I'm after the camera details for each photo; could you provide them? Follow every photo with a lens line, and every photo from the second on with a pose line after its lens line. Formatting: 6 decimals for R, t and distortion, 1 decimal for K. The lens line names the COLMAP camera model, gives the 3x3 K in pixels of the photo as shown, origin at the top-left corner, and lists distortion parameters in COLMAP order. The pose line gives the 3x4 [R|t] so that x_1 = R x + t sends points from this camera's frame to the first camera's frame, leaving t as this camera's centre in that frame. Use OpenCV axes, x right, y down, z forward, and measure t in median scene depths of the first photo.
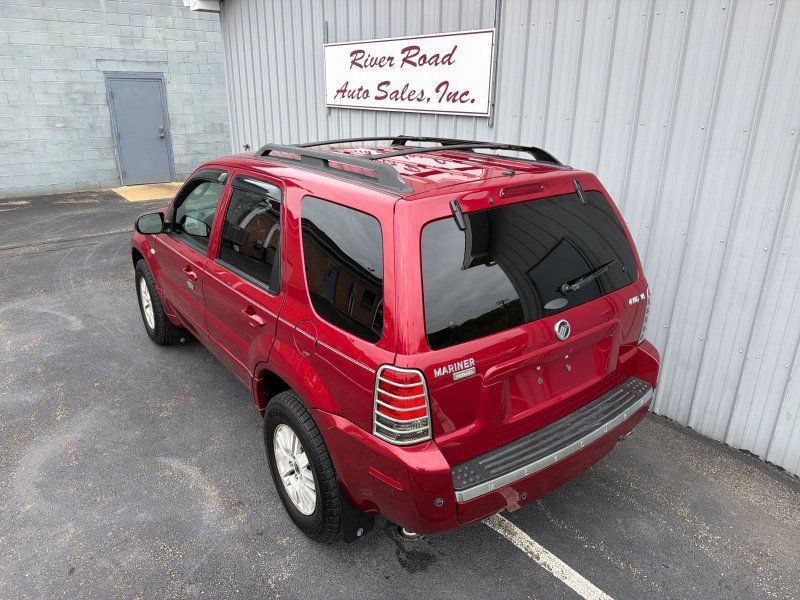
lens RADIAL K [[566.6, 0, 400.4], [0, 566.6, 296.3], [0, 0, 1]] dist [0.011693, -0.018937]
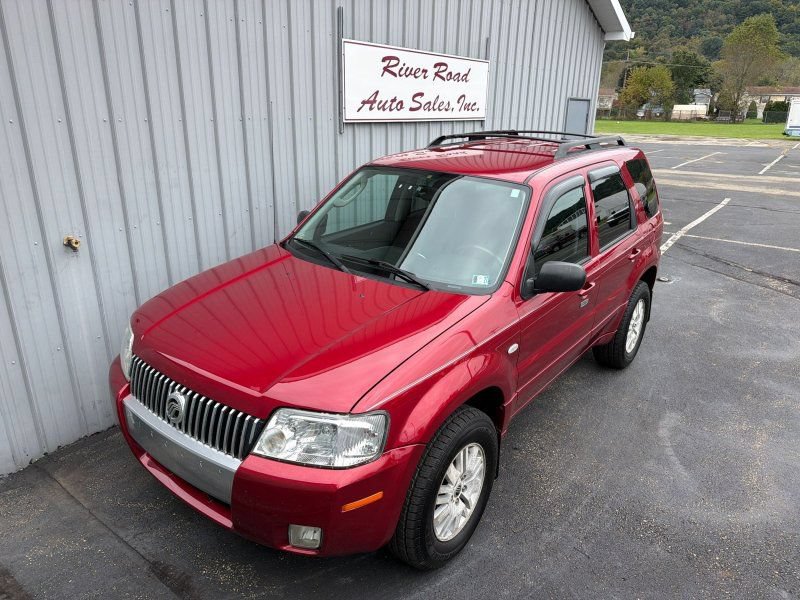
lens RADIAL K [[566.6, 0, 401.5], [0, 566.6, 304.3], [0, 0, 1]] dist [0.011693, -0.018937]
pose [[-0.277208, -0.336035, 0.900131, -1.151517], [0.310811, 0.855112, 0.414947, -0.529177], [-0.909149, 0.394797, -0.132601, 1.429562]]
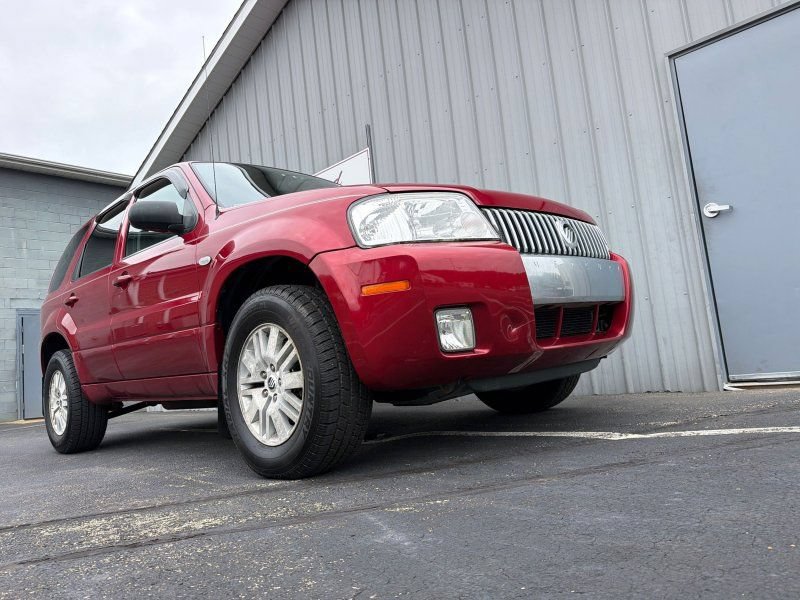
lens RADIAL K [[566.6, 0, 395.2], [0, 566.6, 298.6], [0, 0, 1]] dist [0.011693, -0.018937]
pose [[0.983056, -0.088743, 0.160391, -0.010669], [0.153100, 0.878676, -0.452205, 0.368747], [-0.100802, 0.469099, 0.877374, 0.016329]]
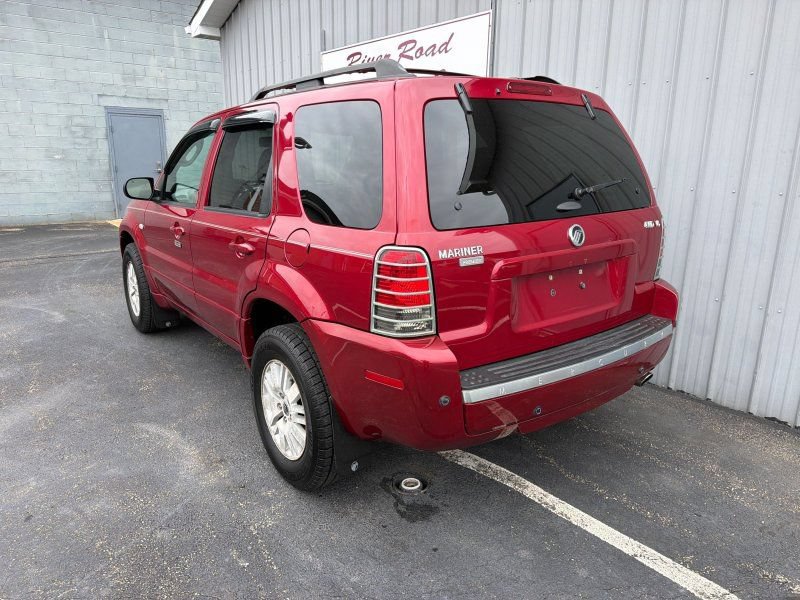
lens RADIAL K [[566.6, 0, 394.2], [0, 566.6, 301.9], [0, 0, 1]] dist [0.011693, -0.018937]
pose [[0.999998, 0.001978, 0.000561, -0.004917], [-0.001912, 0.994908, -0.100772, 0.124280], [-0.000758, 0.100771, 0.994909, 0.044000]]
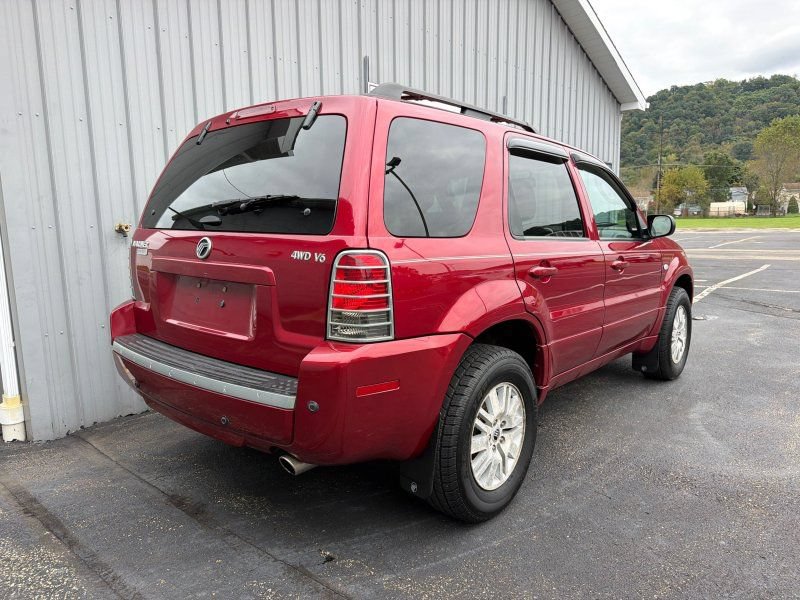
lens RADIAL K [[566.6, 0, 400.9], [0, 566.6, 300.0], [0, 0, 1]] dist [0.011693, -0.018937]
pose [[-0.208574, -0.149565, 0.966503, -1.231361], [0.352711, 0.910230, 0.216973, -0.387997], [-0.912191, 0.386151, -0.137097, 1.467061]]
